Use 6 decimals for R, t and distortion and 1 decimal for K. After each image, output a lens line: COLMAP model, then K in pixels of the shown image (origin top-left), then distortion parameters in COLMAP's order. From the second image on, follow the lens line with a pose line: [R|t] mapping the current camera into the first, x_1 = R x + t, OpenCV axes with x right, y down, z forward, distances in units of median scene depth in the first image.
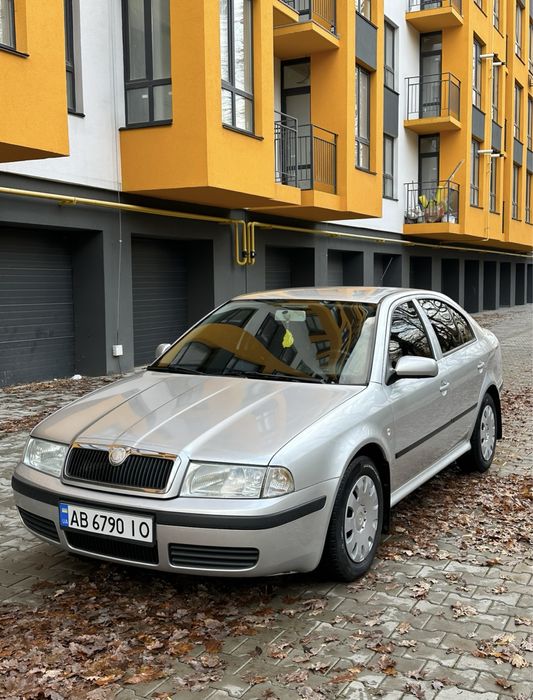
lens RADIAL K [[784.8, 0, 269.8], [0, 784.8, 352.4], [0, 0, 1]] dist [0.193118, -0.408671]
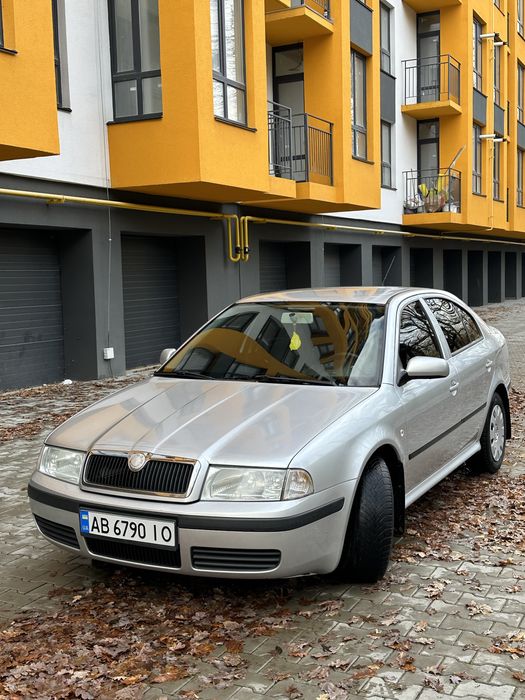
lens RADIAL K [[838.1, 0, 260.1], [0, 838.1, 347.8], [0, 0, 1]] dist [0.210044, -0.458210]
pose [[0.999862, -0.016598, 0.000102, -0.010587], [0.016599, 0.999856, -0.003577, -0.003216], [-0.000043, 0.003578, 0.999994, -0.030959]]
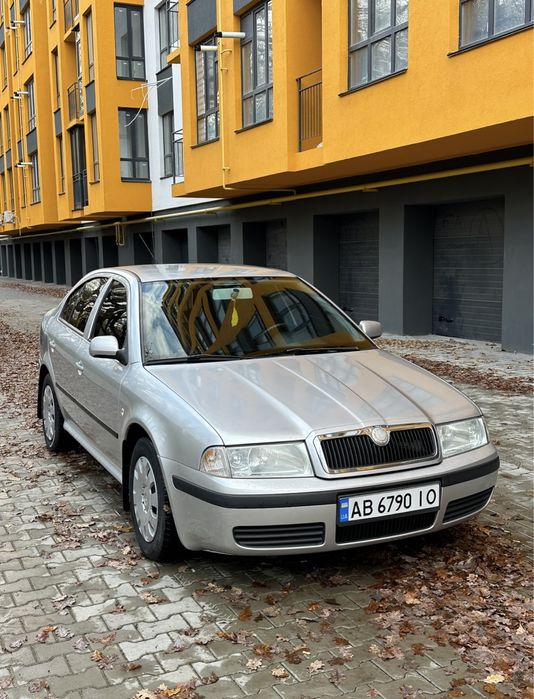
lens RADIAL K [[783.7, 0, 270.3], [0, 783.7, 351.9], [0, 0, 1]] dist [0.193118, -0.408671]
pose [[0.591906, -0.105597, 0.799060, -0.397806], [0.082651, 0.994107, 0.070149, -0.020680], [-0.801759, 0.024521, 0.597145, 0.195980]]
